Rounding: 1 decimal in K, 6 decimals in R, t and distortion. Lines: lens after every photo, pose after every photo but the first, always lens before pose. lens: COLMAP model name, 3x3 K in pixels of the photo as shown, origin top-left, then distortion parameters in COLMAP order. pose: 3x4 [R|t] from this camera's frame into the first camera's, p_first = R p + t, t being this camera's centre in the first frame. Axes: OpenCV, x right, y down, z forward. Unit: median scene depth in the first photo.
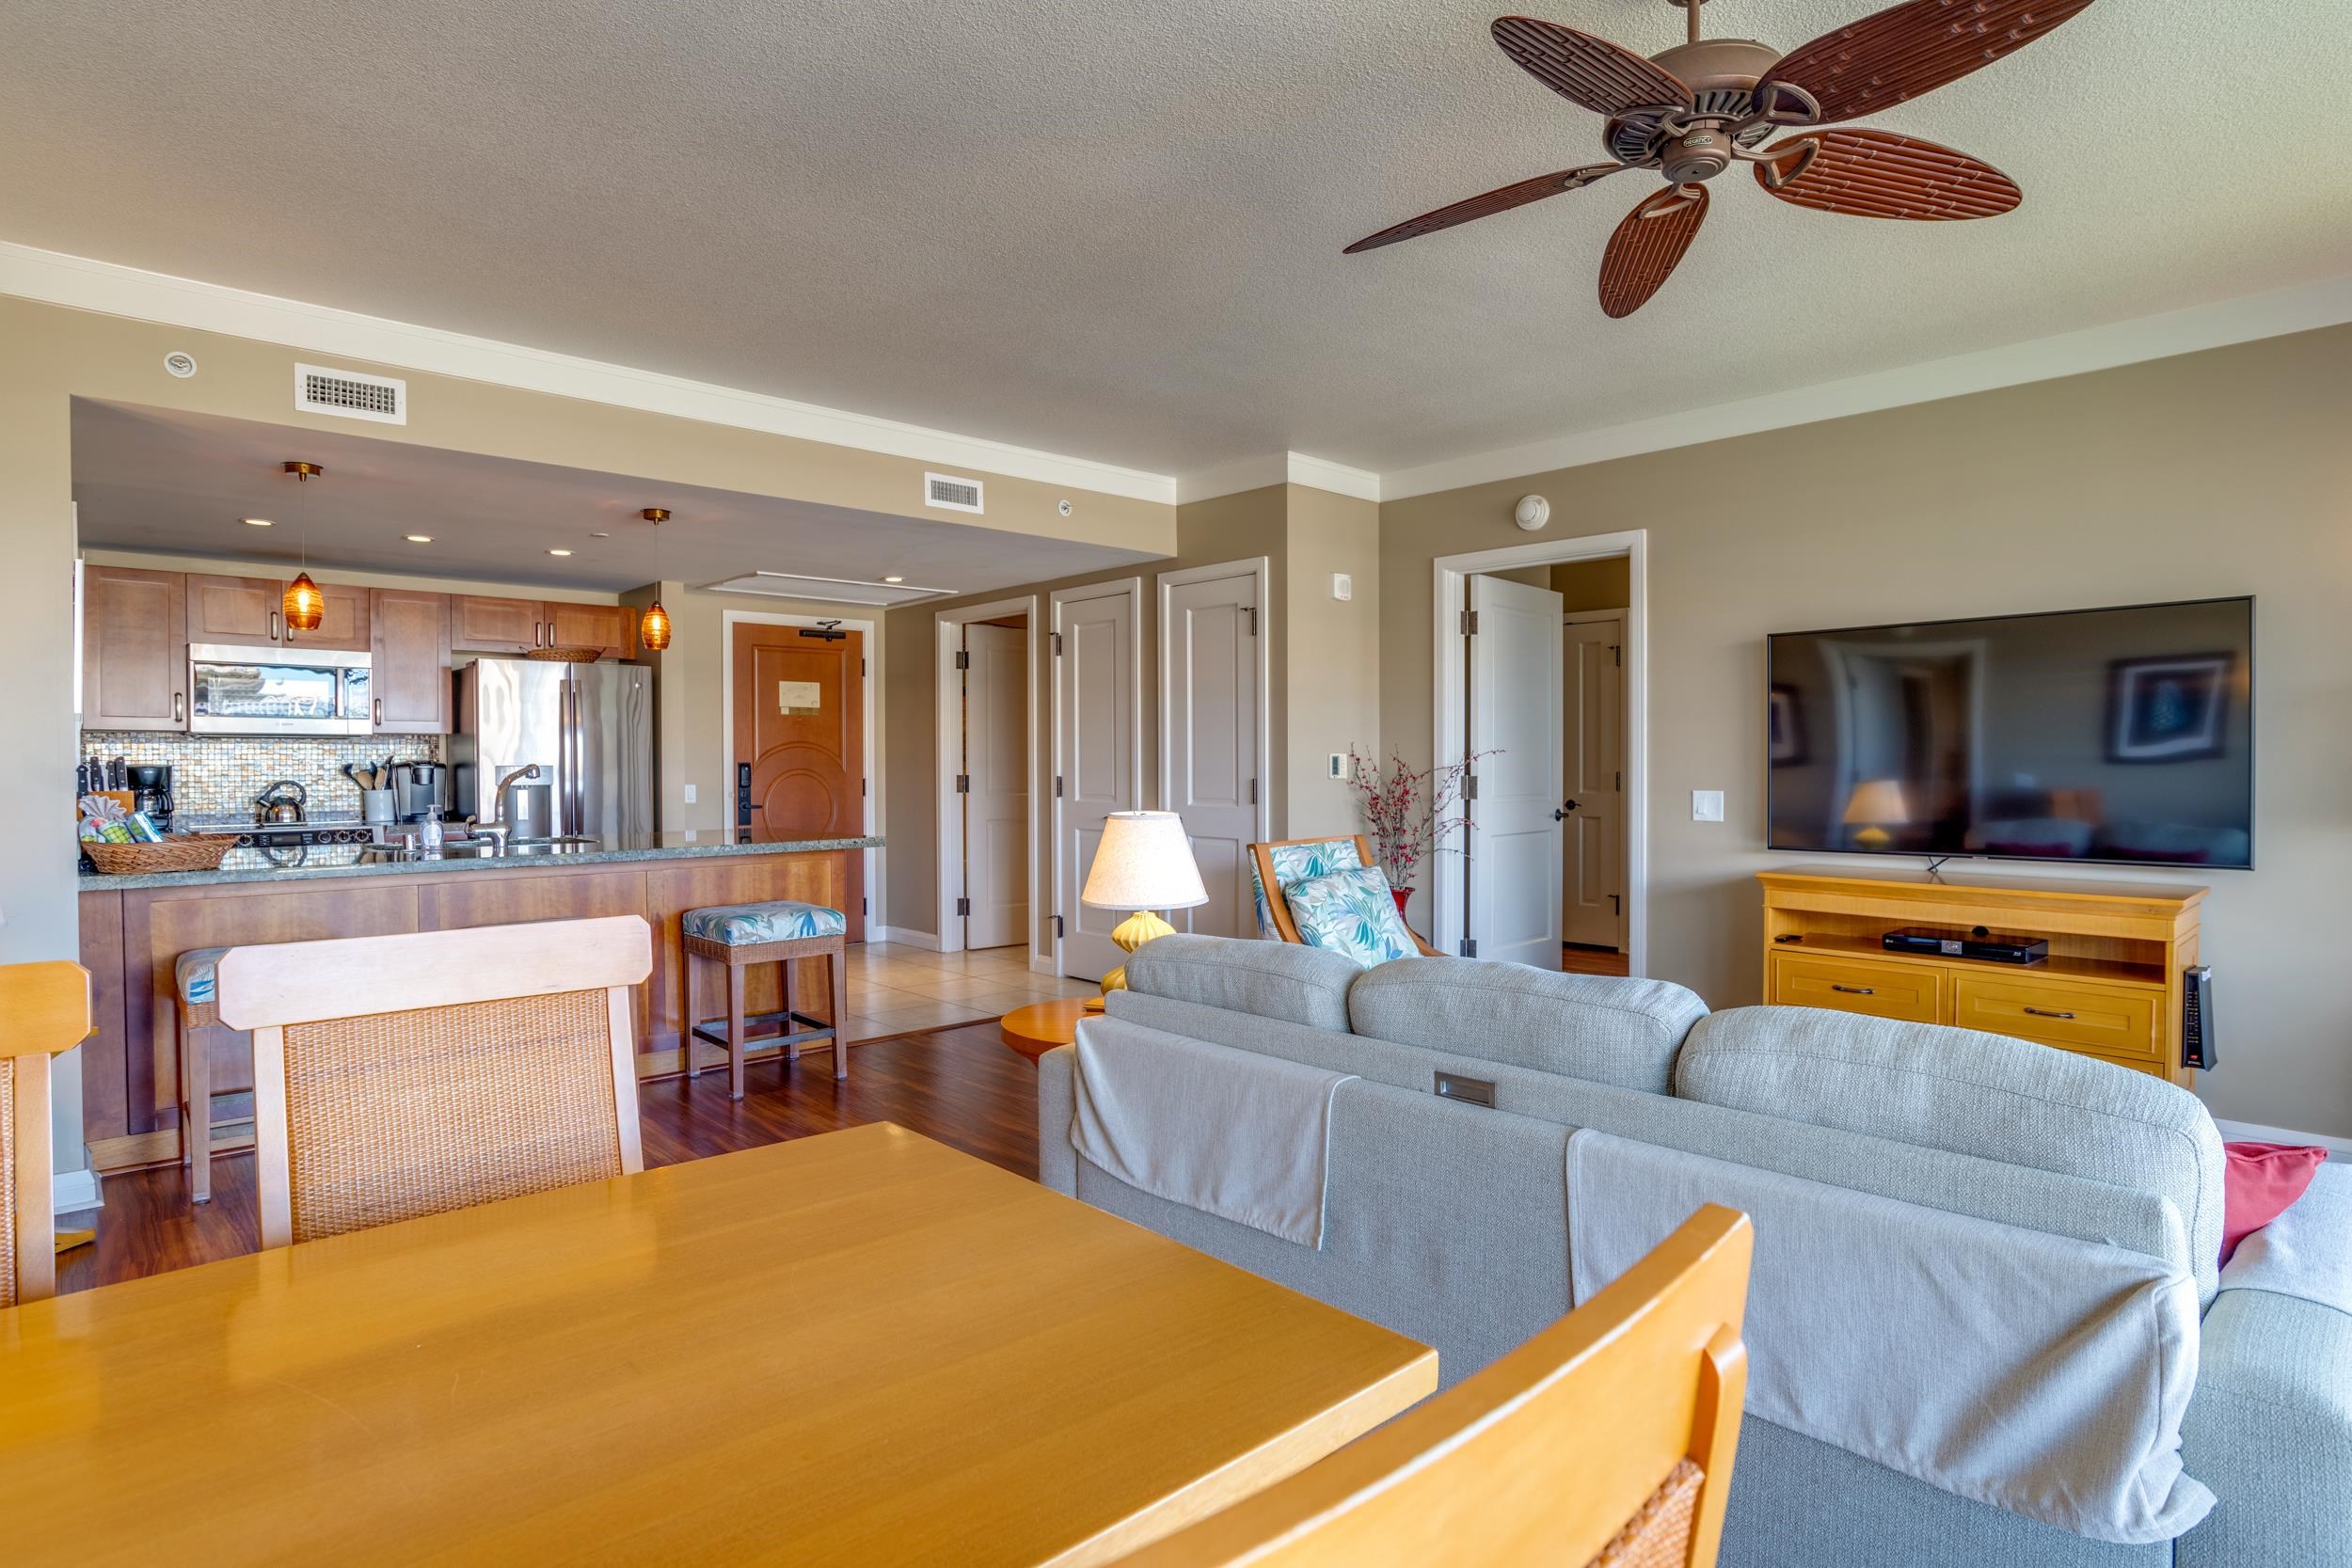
lens RADIAL K [[1242.6, 0, 1186.3], [0, 1242.6, 783.7], [0, 0, 1]] dist [-0.055063, 0.026051]
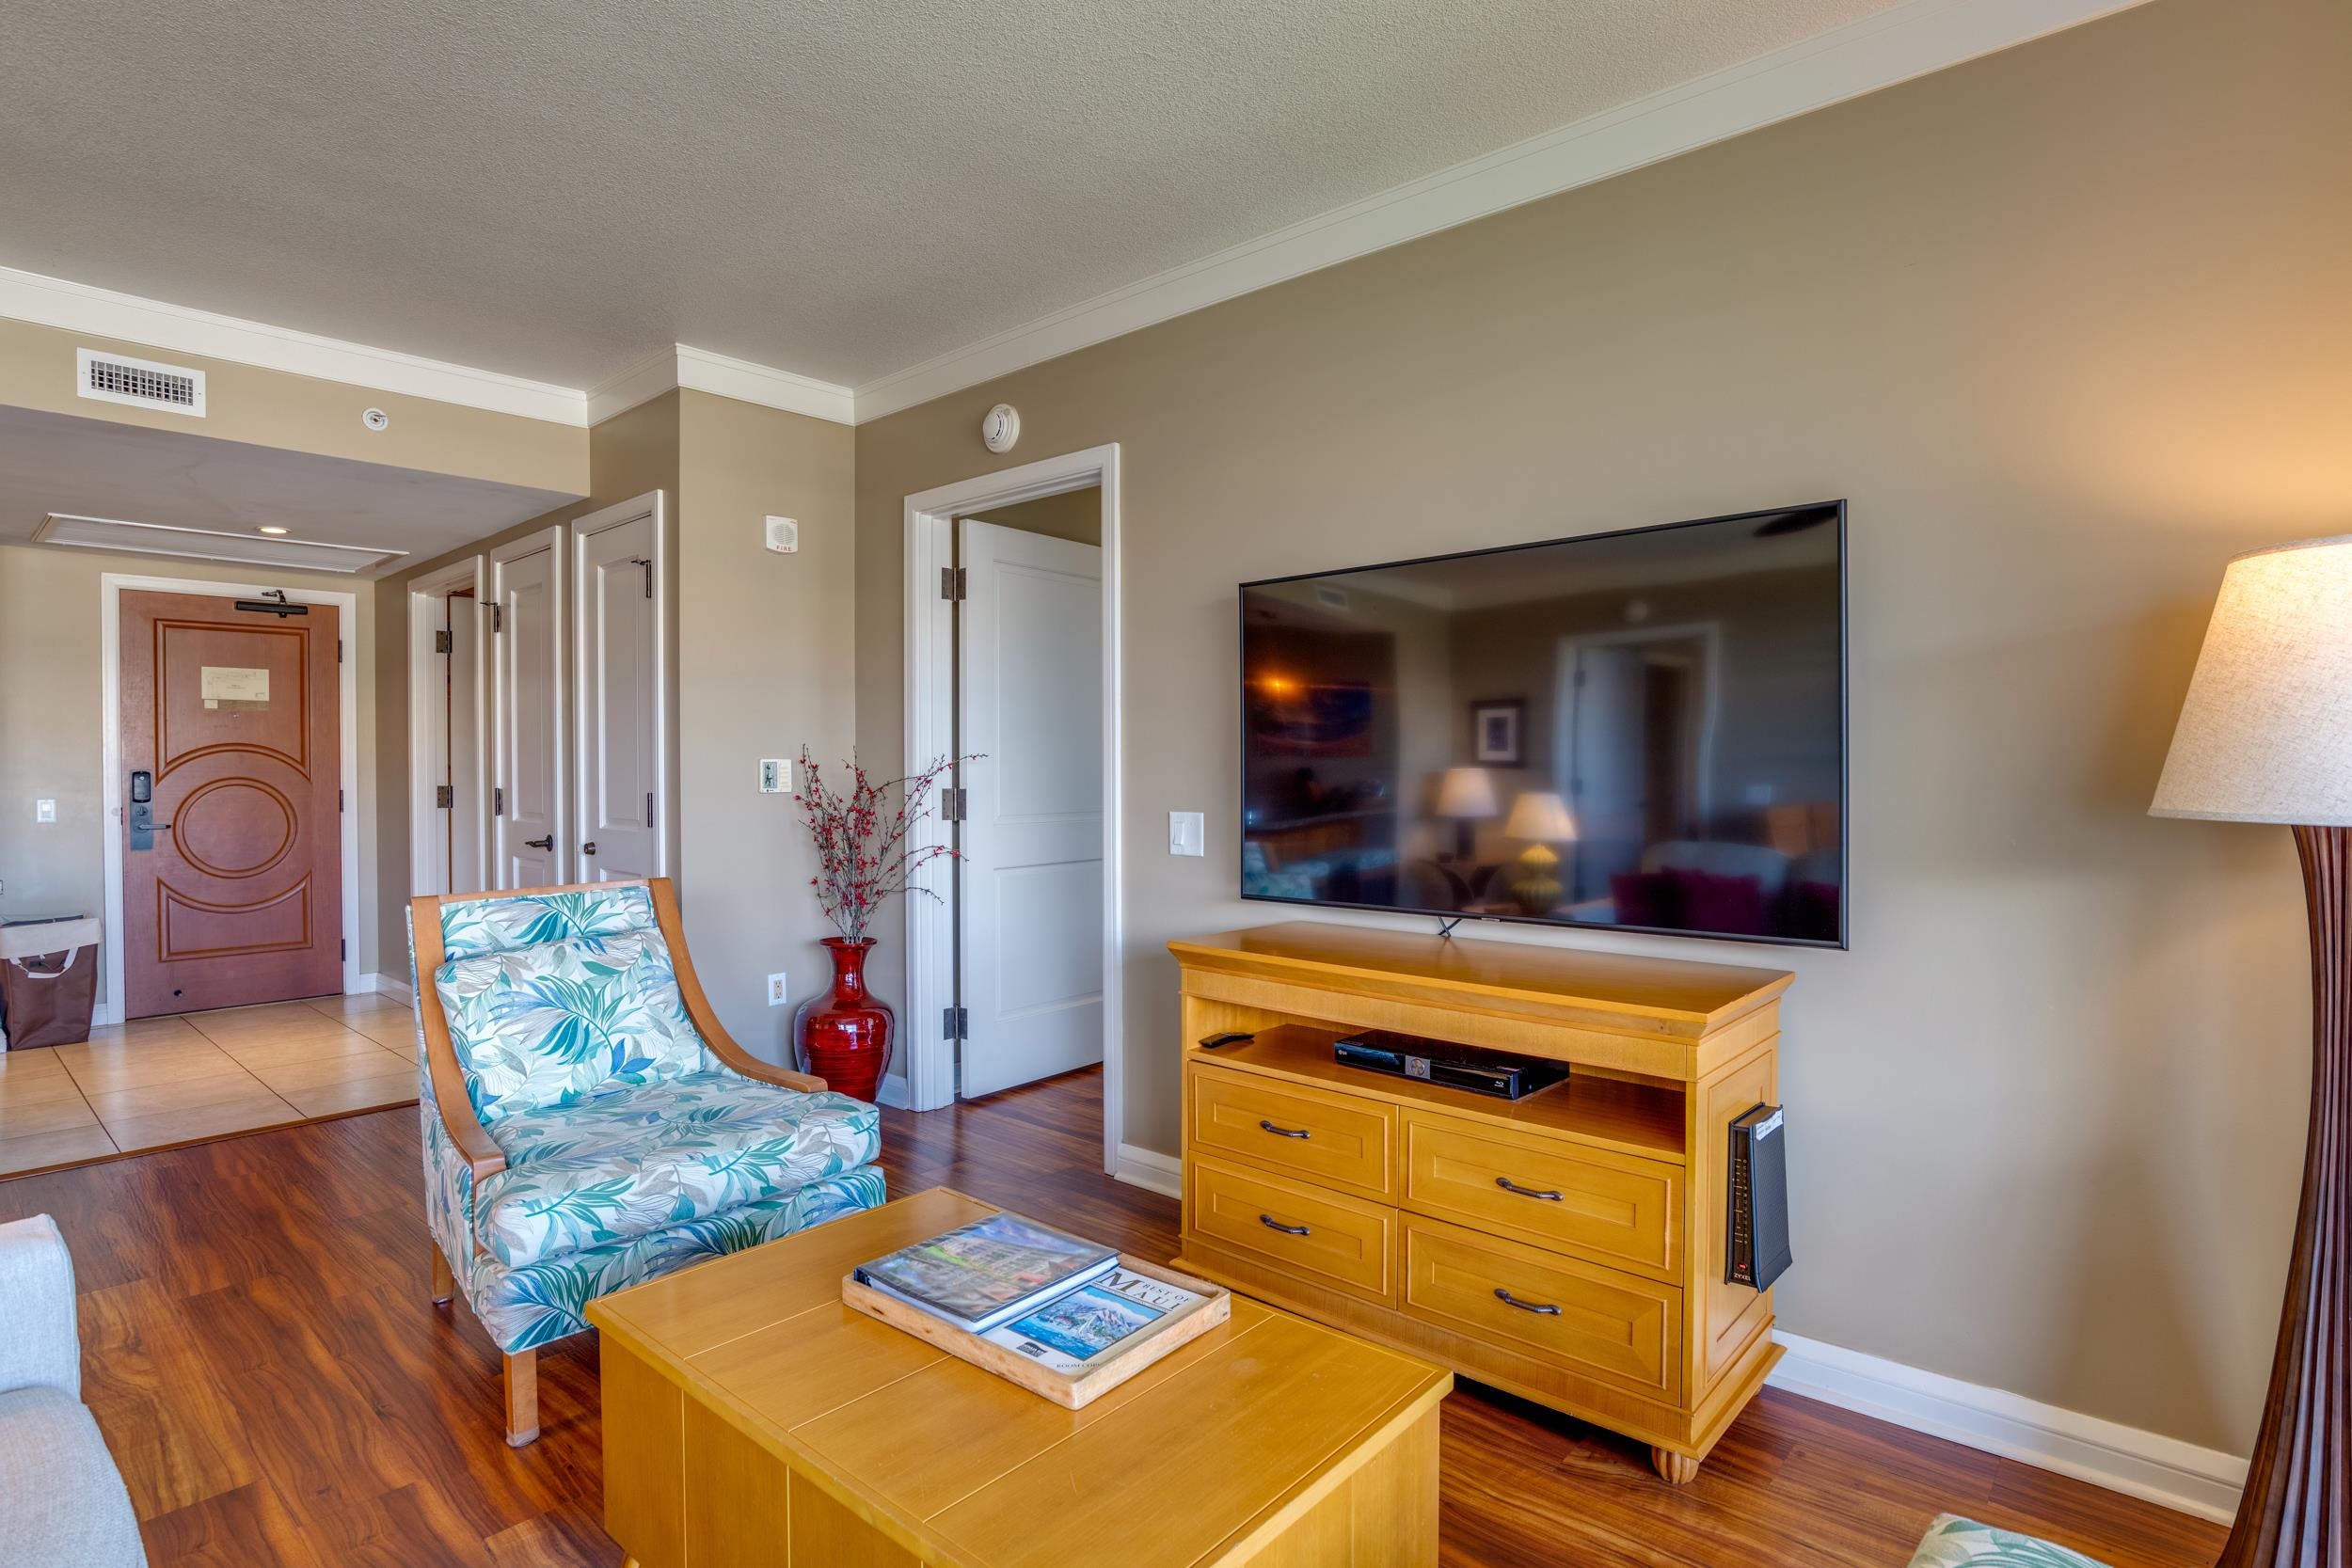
lens RADIAL K [[1217.2, 0, 1189.6], [0, 1217.2, 782.7], [0, 0, 1]] dist [-0.049077, 0.024352]
pose [[0.996952, -0.000456, 0.078020, 0.311984], [0.000834, 0.999988, -0.004804, -0.006425], [-0.078017, 0.004854, 0.996940, 0.260959]]
